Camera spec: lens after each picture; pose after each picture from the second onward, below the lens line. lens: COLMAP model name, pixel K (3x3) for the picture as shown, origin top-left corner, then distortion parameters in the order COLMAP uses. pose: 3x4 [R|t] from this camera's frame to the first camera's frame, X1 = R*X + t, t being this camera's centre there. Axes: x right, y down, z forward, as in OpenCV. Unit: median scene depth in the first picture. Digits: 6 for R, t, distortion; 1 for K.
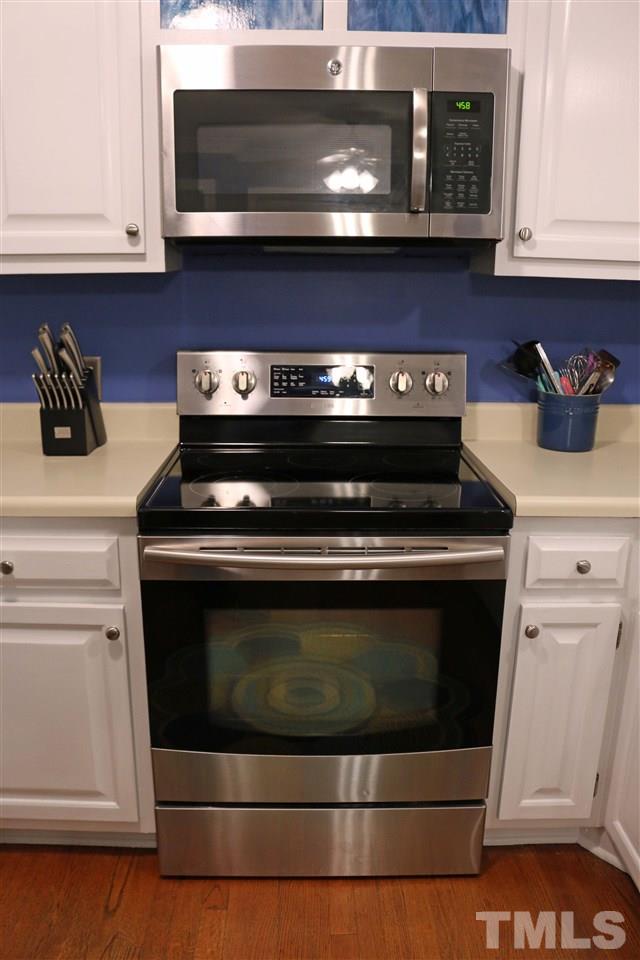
lens RADIAL K [[800.8, 0, 305.8], [0, 800.8, 467.2], [0, 0, 1]] dist [-0.106410, 0.005519]
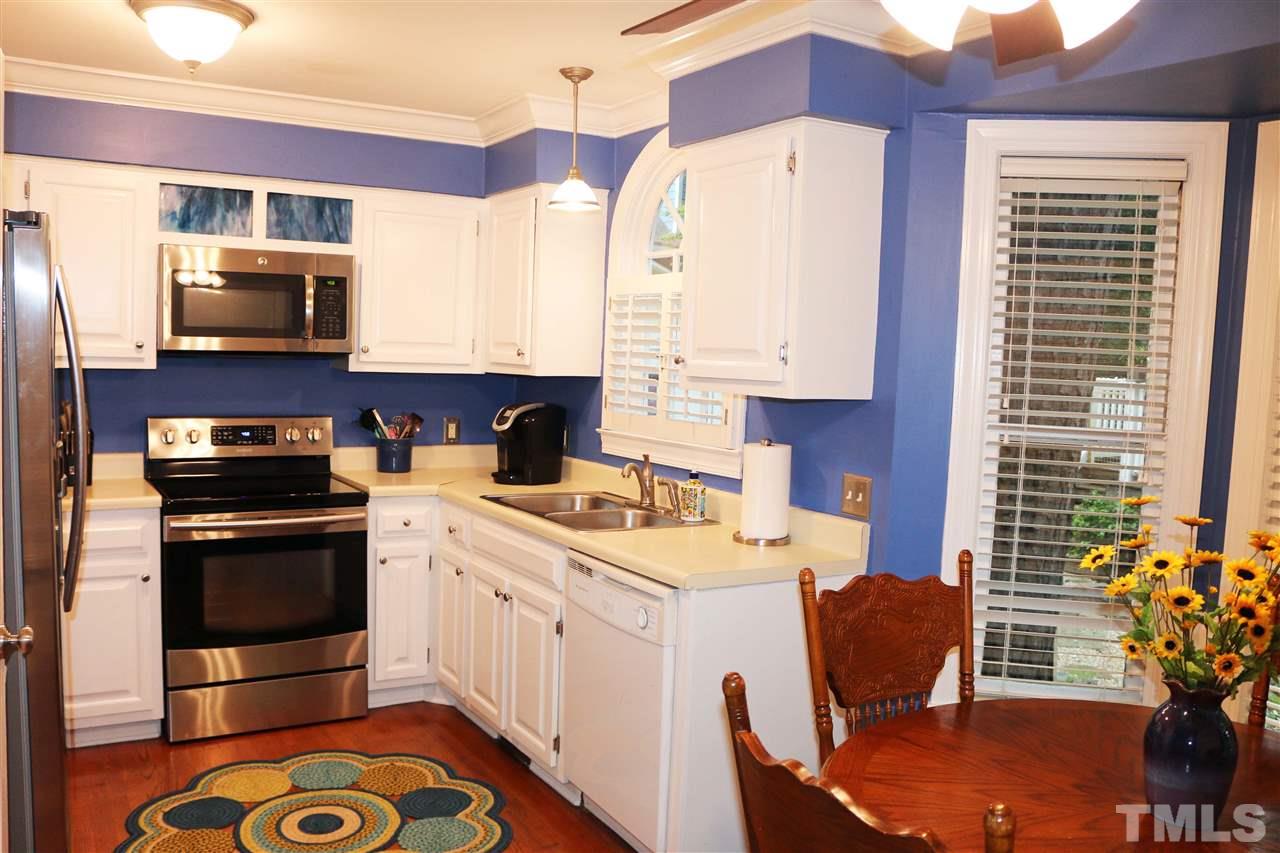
lens RADIAL K [[1067.8, 0, 640.0], [0, 1067.8, 426.5], [0, 0, 1]] dist [-0.106410, 0.005519]
pose [[0.859123, -0.019404, 0.511402, -0.436278], [0.103633, 0.985175, -0.136715, 0.285843], [-0.501167, 0.170453, 0.848397, -1.384807]]
